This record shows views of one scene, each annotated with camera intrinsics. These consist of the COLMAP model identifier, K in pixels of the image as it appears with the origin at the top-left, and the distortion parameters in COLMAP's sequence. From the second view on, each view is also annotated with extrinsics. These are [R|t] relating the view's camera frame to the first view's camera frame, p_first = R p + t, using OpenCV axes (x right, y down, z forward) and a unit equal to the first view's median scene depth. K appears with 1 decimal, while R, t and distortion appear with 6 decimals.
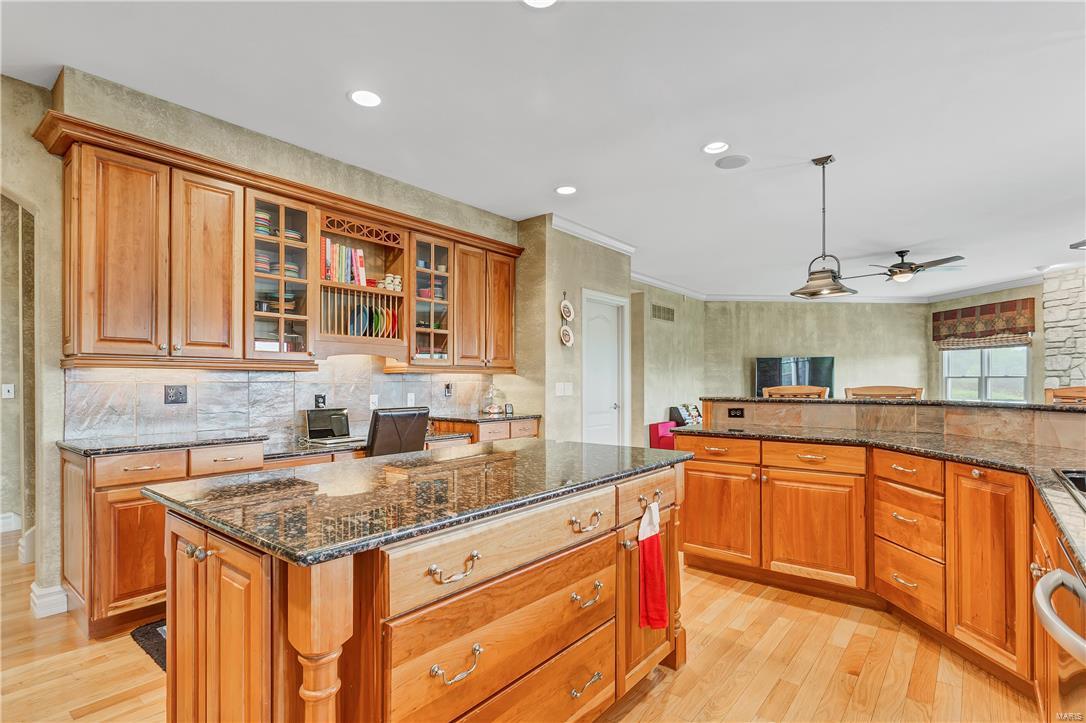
lens RADIAL K [[525.3, 0, 541.2], [0, 525.3, 378.9], [0, 0, 1]] dist [0.001301, 0.000828]
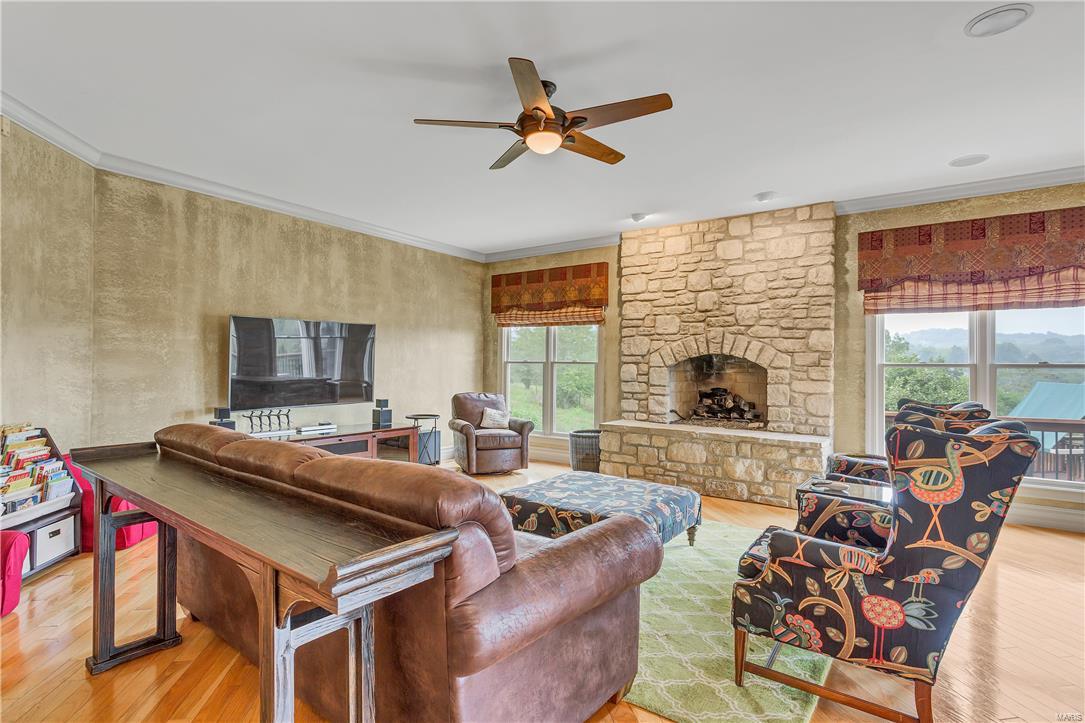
lens RADIAL K [[529.7, 0, 541.1], [0, 529.7, 366.3], [0, 0, 1]] dist [0.002157, 0.001218]
pose [[0.650891, 0.008610, 0.759122, 0.222355], [-0.015742, 0.999874, 0.002157, 0.000747], [-0.759008, -0.013354, 0.650945, 0.461000]]
